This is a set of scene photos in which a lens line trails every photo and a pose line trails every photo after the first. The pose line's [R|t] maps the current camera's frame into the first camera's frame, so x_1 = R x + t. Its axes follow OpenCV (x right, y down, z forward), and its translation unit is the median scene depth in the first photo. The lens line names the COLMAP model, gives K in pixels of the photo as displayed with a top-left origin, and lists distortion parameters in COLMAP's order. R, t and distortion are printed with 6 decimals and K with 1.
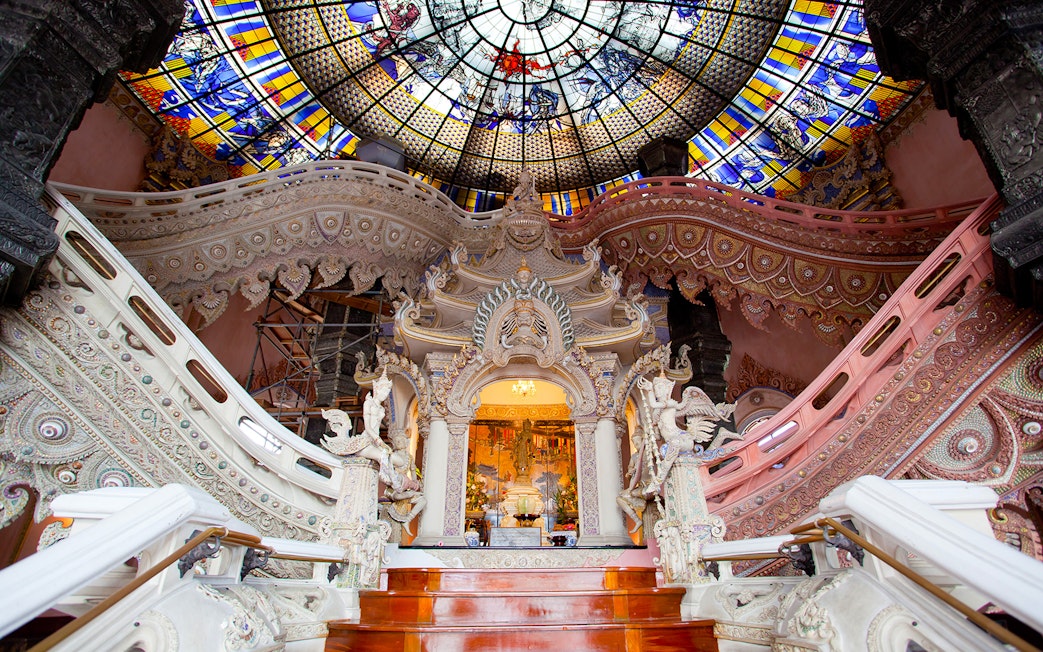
lens RADIAL K [[452.9, 0, 527.9], [0, 452.9, 327.0], [0, 0, 1]] dist [-0.014739, 0.000307]
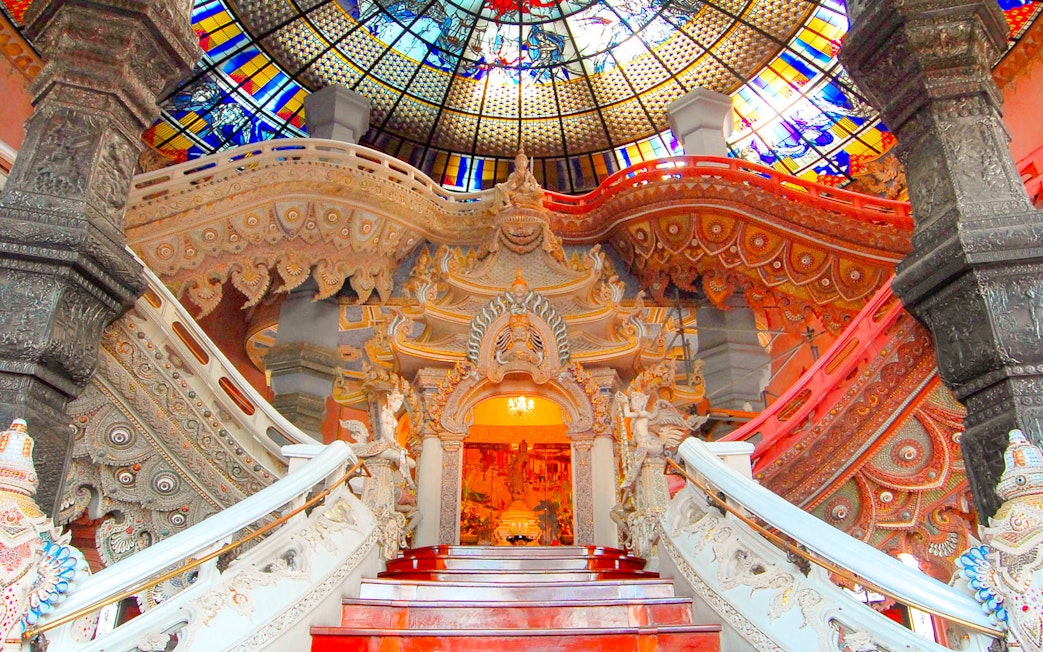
lens RADIAL K [[1066.0, 0, 529.4], [0, 1066.0, 328.2], [0, 0, 1]] dist [0.148679, 0.000000]
pose [[0.999965, 0.000309, -0.008408, 0.026833], [-0.000042, 0.999497, 0.031724, -0.083964], [0.008414, -0.031722, 0.999461, -1.050586]]
